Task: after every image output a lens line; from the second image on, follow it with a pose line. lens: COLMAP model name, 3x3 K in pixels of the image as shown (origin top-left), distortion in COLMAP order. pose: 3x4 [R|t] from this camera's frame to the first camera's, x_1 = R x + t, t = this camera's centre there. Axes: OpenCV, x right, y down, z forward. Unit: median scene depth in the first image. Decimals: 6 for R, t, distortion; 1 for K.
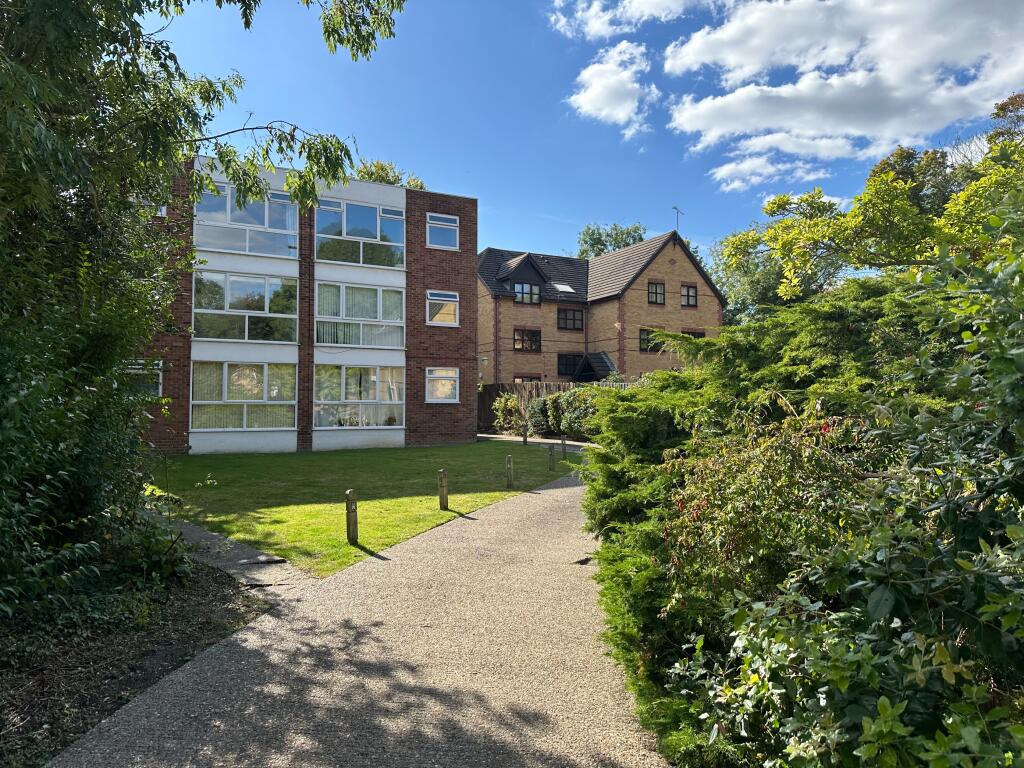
lens RADIAL K [[699.7, 0, 512.0], [0, 699.7, 384.0], [0, 0, 1]] dist [0.069583, -0.101858]
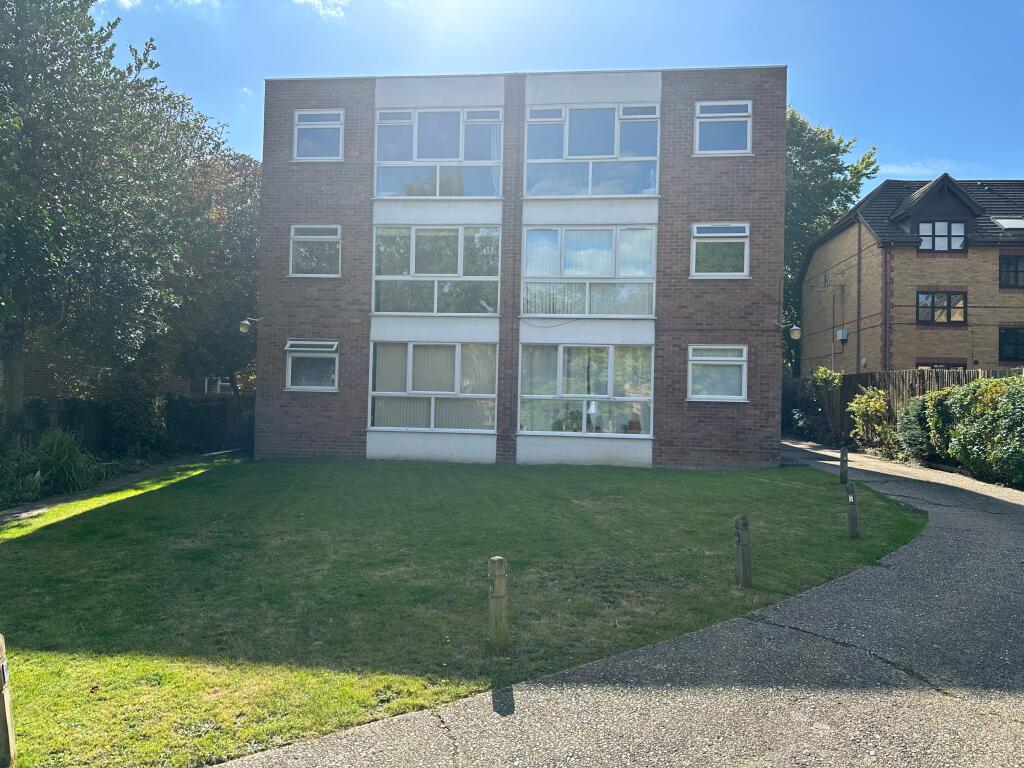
lens RADIAL K [[699.7, 0, 512.0], [0, 699.7, 384.0], [0, 0, 1]] dist [0.069583, -0.101858]
pose [[0.826351, 0.008481, -0.563092, 0.105681], [-0.003407, 0.999944, 0.010062, 0.005944], [0.563145, -0.006396, 0.826333, 0.378716]]
